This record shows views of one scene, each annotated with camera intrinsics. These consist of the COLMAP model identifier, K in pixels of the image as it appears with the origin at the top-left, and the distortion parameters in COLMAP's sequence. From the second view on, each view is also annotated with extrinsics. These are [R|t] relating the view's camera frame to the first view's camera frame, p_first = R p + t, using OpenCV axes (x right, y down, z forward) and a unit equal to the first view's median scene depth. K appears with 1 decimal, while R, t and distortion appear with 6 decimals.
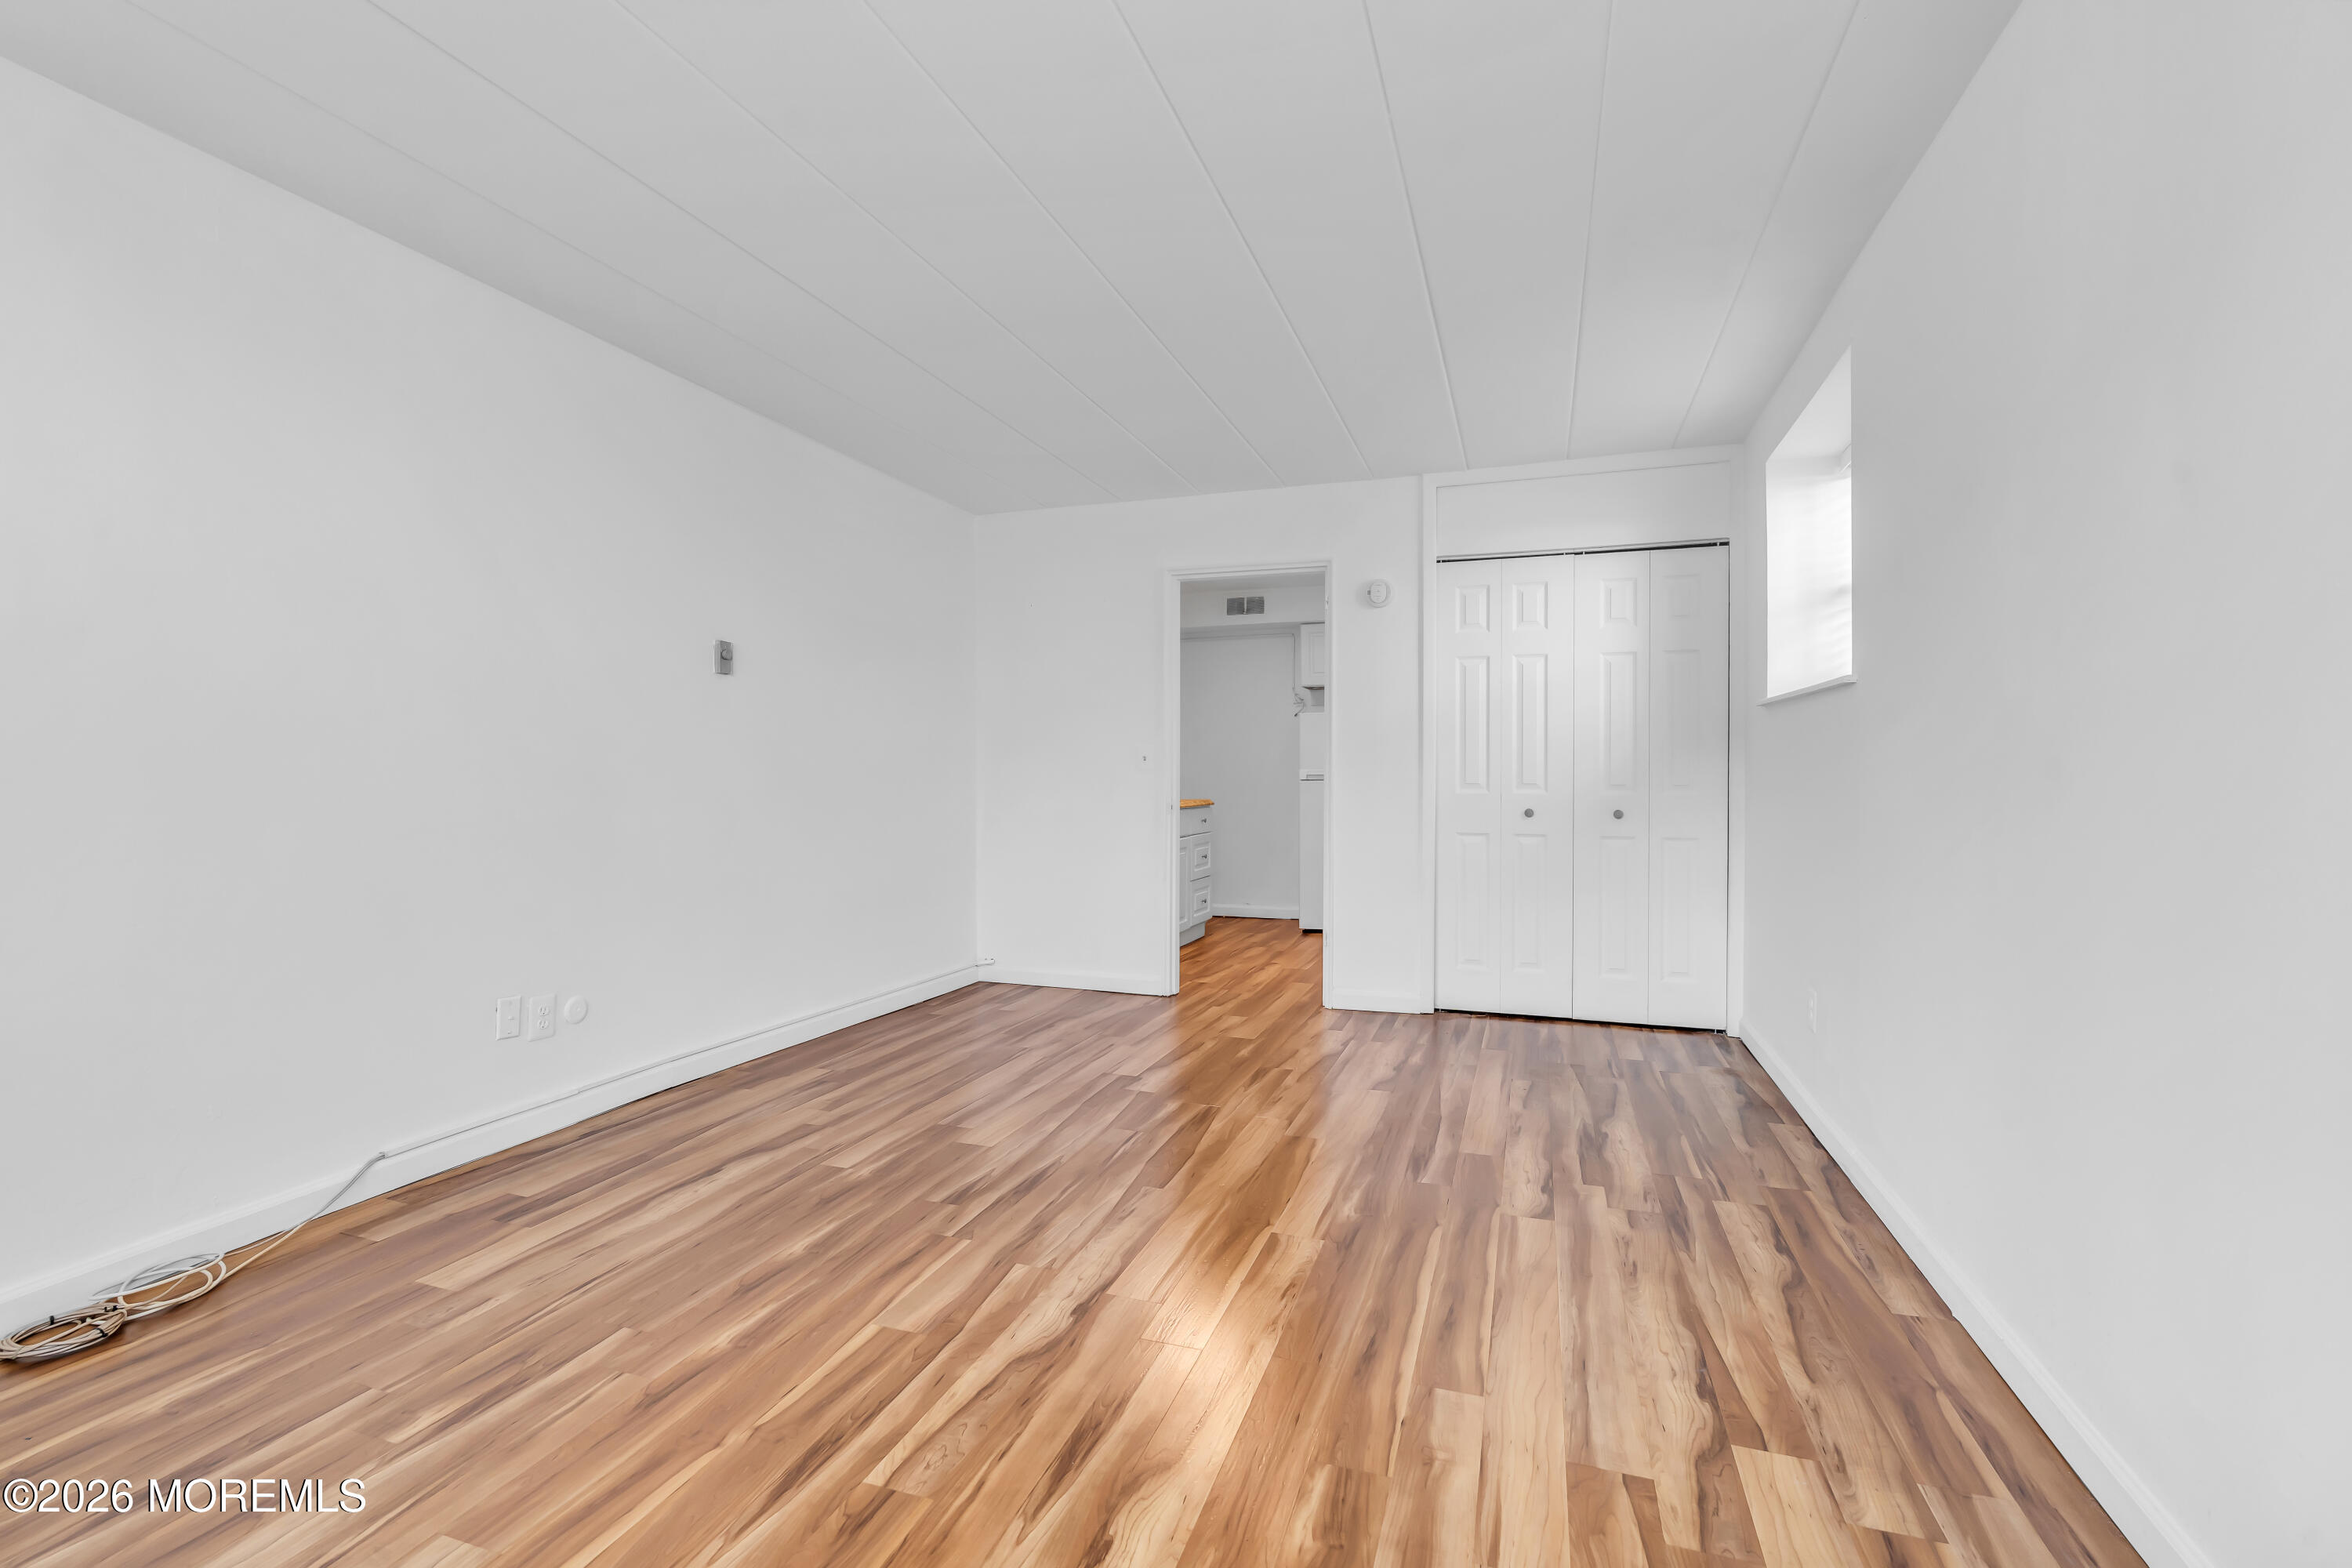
lens RADIAL K [[1061.4, 0, 1166.8], [0, 1061.4, 770.9], [0, 0, 1]] dist [-0.010373, 0.004528]
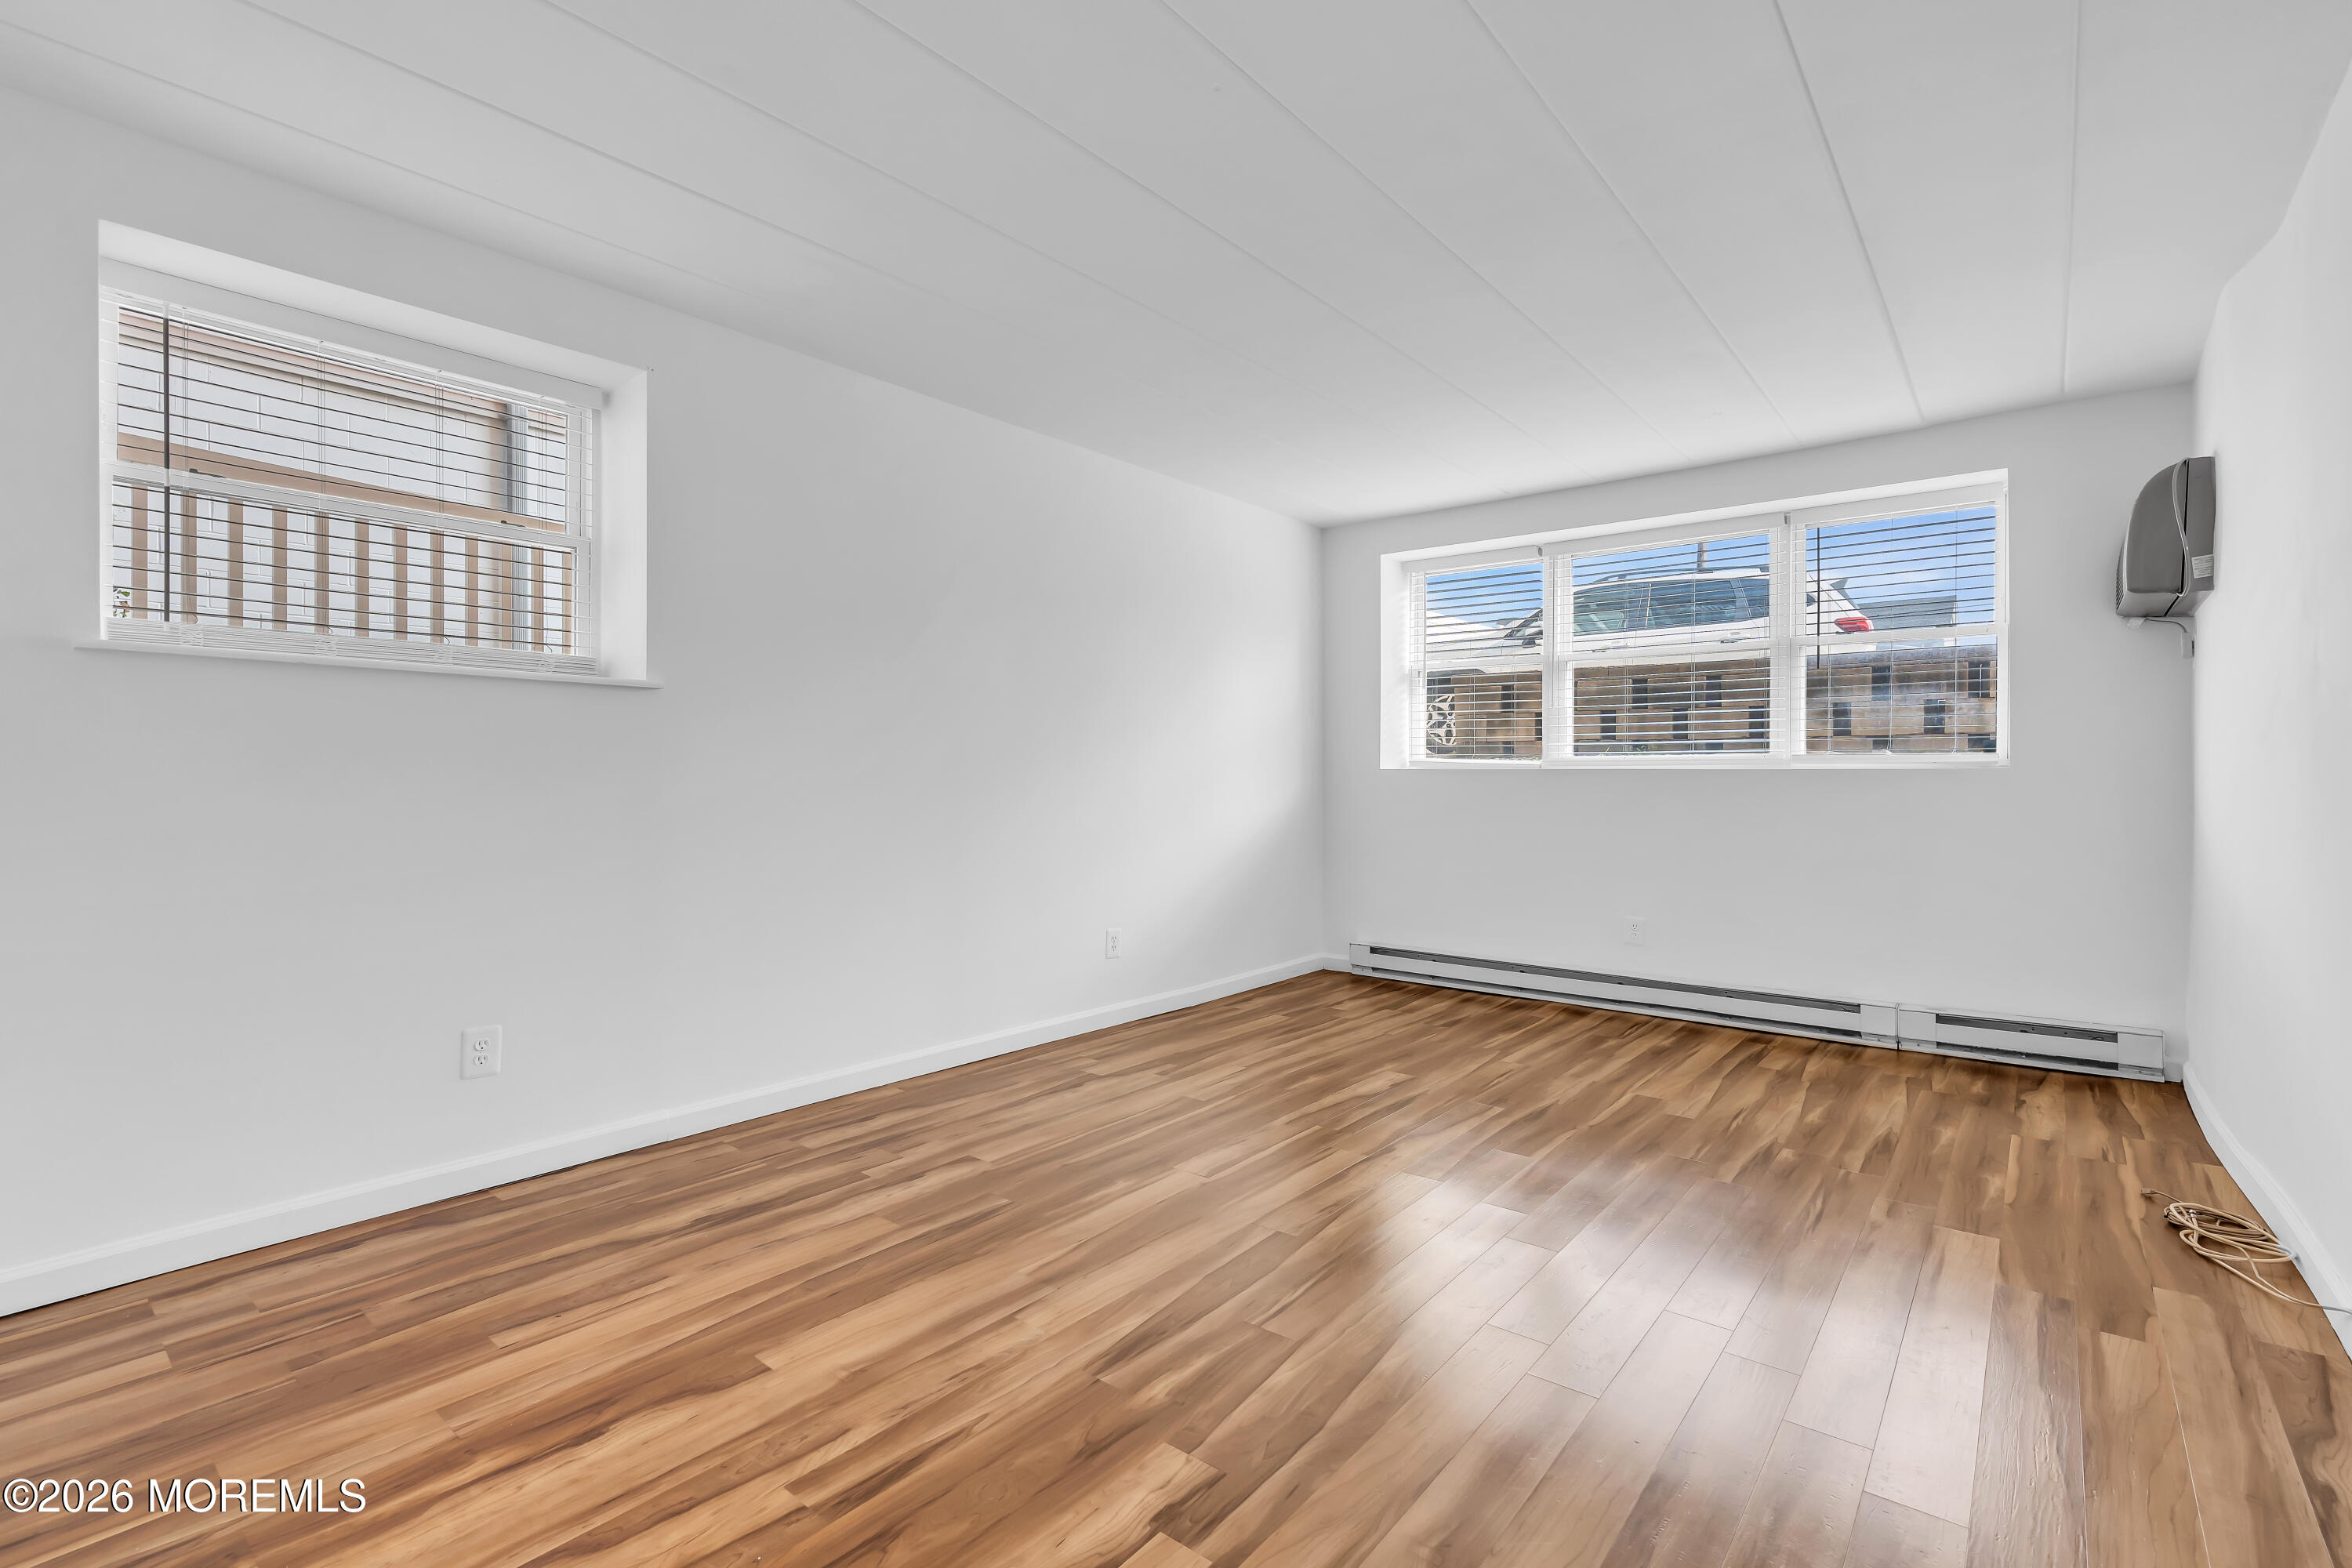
lens RADIAL K [[1061.4, 0, 1163.9], [0, 1061.4, 779.8], [0, 0, 1]] dist [-0.010373, 0.004528]
pose [[-0.934984, -0.002703, 0.354679, -0.213853], [-0.002091, 0.999996, 0.002111, 0.005318], [-0.354683, 0.001232, -0.934986, 1.718119]]
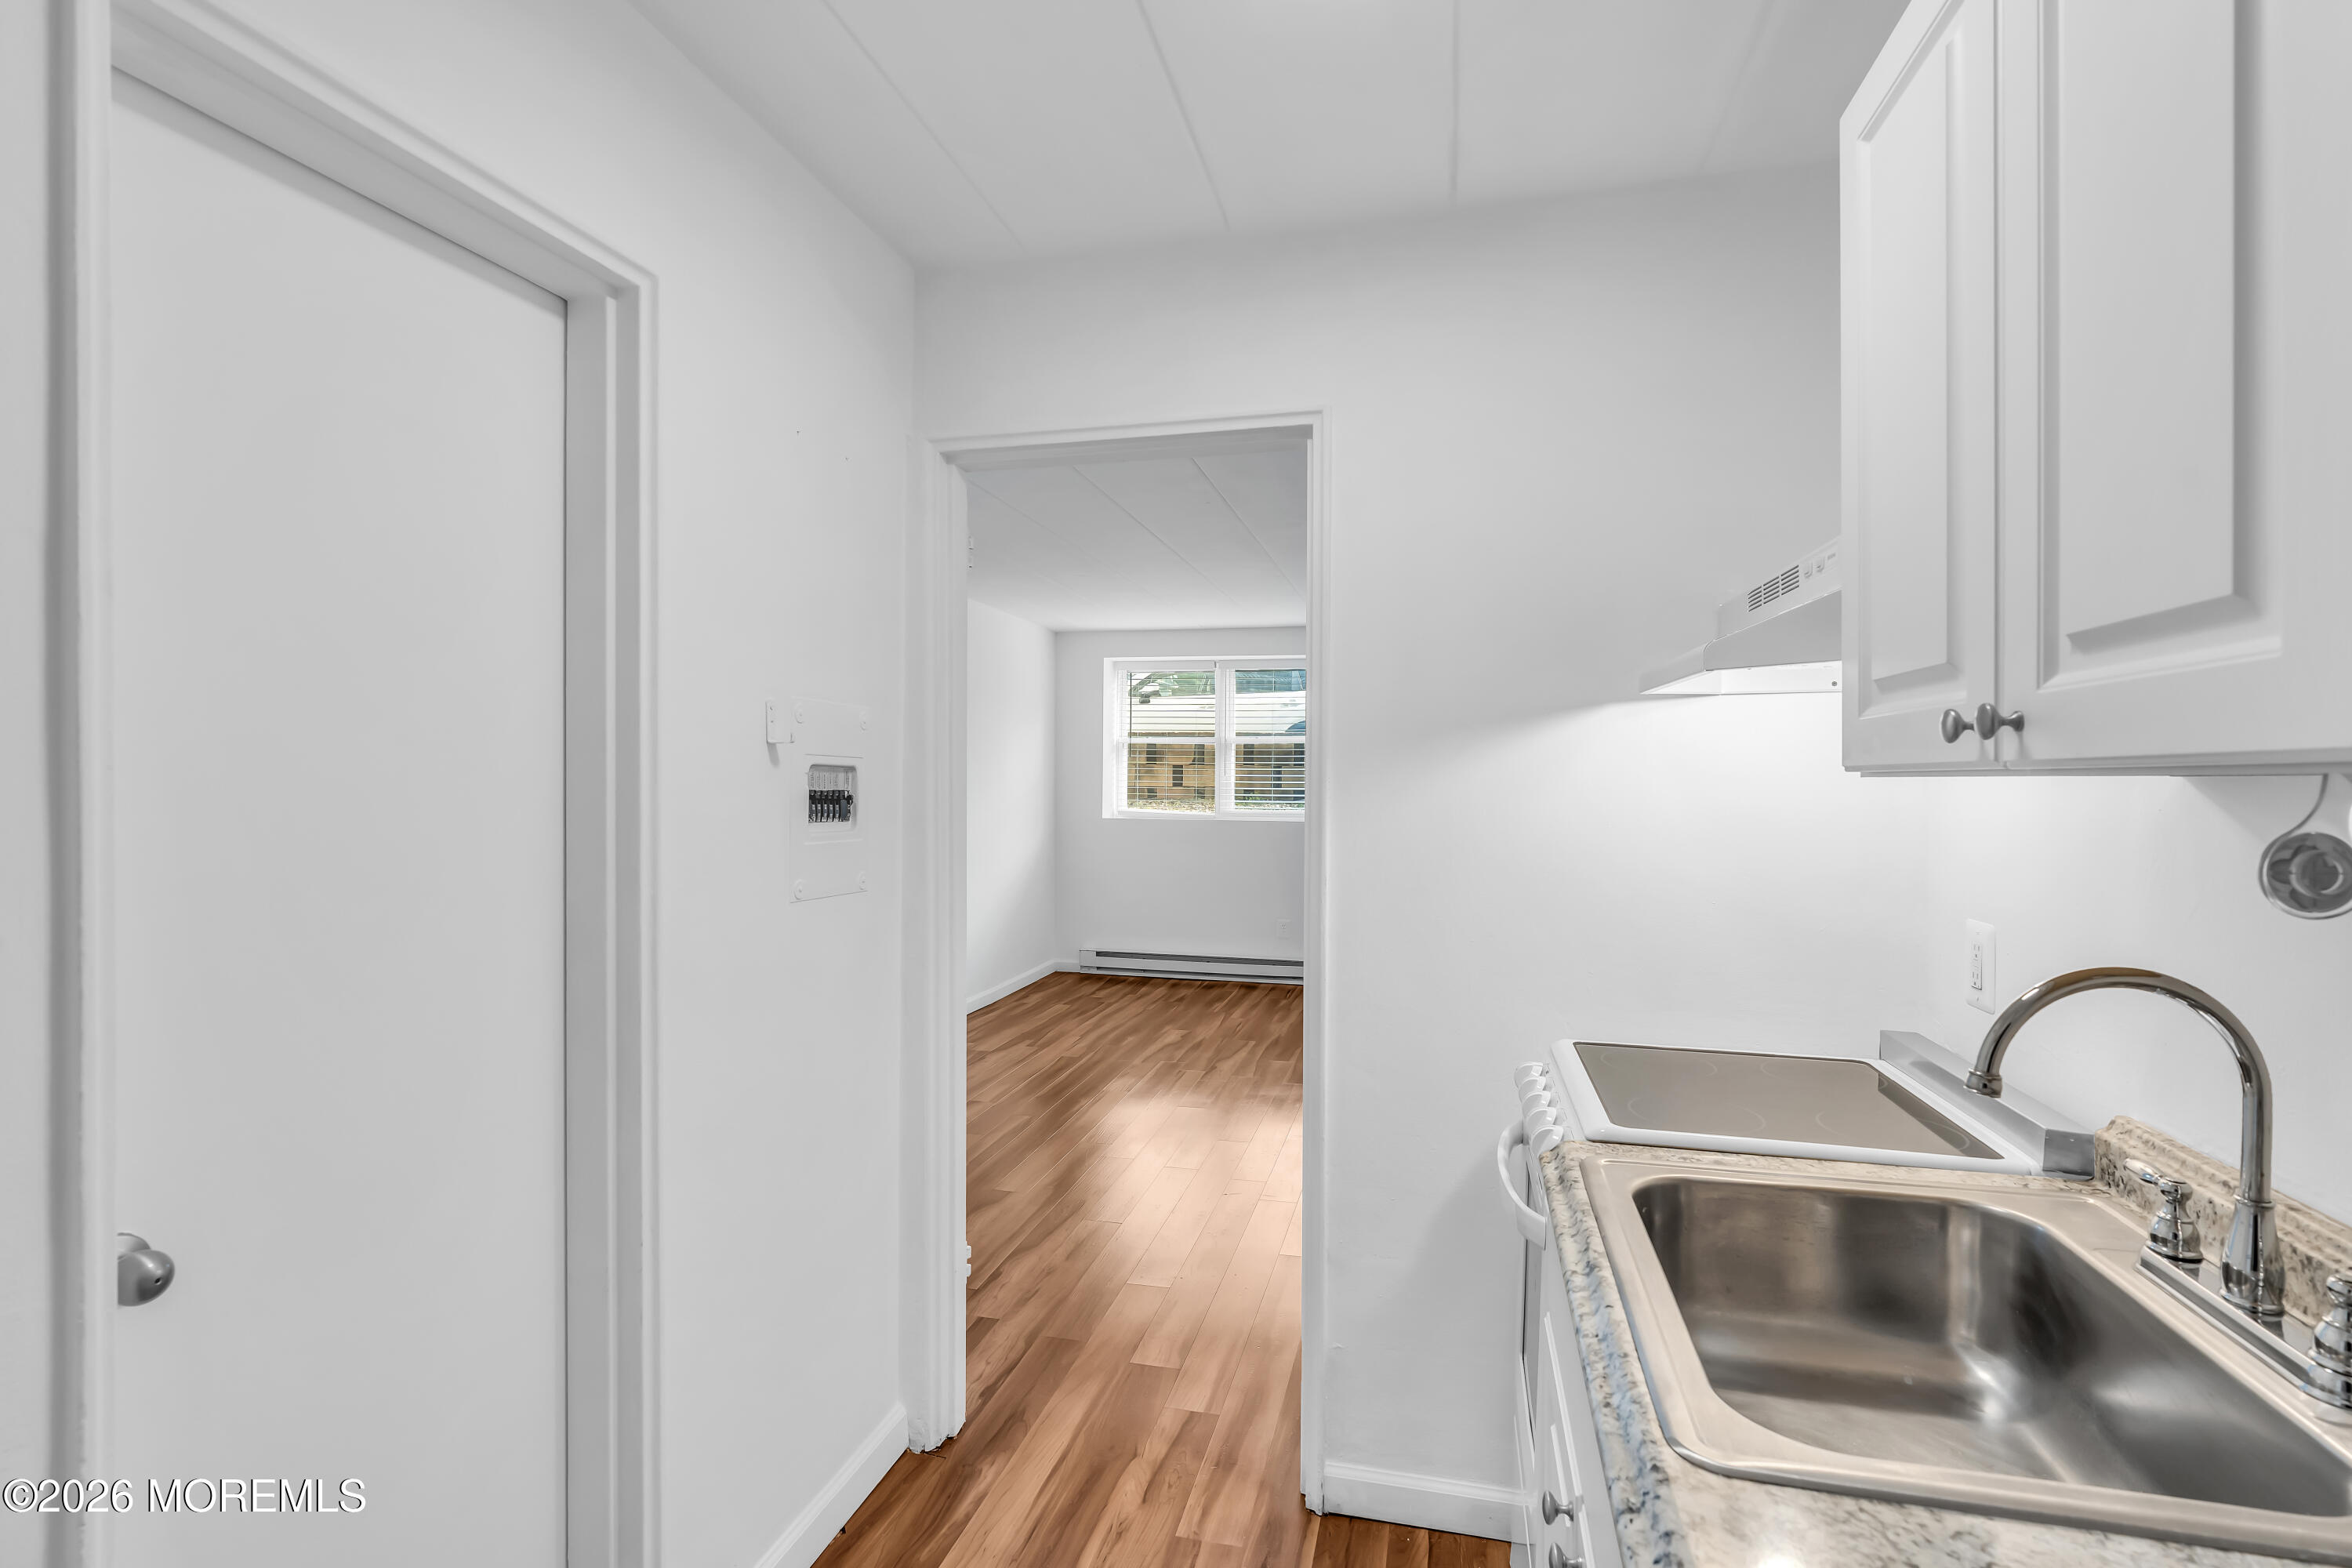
lens RADIAL K [[1095.8, 0, 1174.0], [0, 1095.8, 785.8], [0, 0, 1]] dist [-0.010783, 0.004877]
pose [[-0.995637, -0.008913, -0.092881, 0.169667], [-0.008695, 0.999958, -0.002755, -0.081378], [0.092902, -0.001936, -0.995673, 2.419328]]
